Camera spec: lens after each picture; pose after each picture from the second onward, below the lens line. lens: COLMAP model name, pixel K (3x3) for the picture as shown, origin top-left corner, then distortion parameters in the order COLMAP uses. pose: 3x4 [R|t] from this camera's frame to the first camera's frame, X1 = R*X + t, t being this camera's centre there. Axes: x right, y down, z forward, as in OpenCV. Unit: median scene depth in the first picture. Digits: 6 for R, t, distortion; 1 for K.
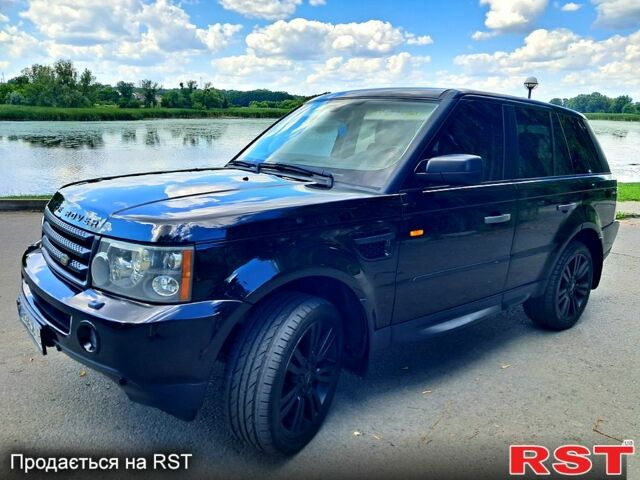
lens RADIAL K [[488.7, 0, 320.0], [0, 488.7, 240.0], [0, 0, 1]] dist [0.061253, -0.072842]
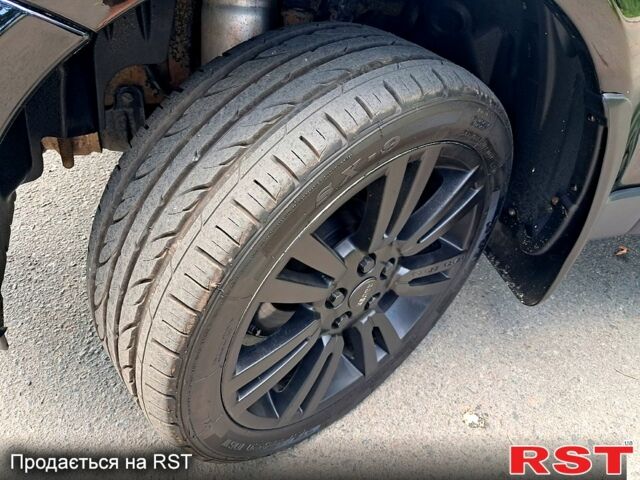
lens RADIAL K [[488.7, 0, 320.0], [0, 488.7, 240.0], [0, 0, 1]] dist [0.061253, -0.072842]
pose [[0.927246, 0.264881, -0.264675, 0.031184], [-0.116737, 0.876089, 0.467804, 0.088591], [0.355791, -0.402872, 0.843271, 0.737157]]
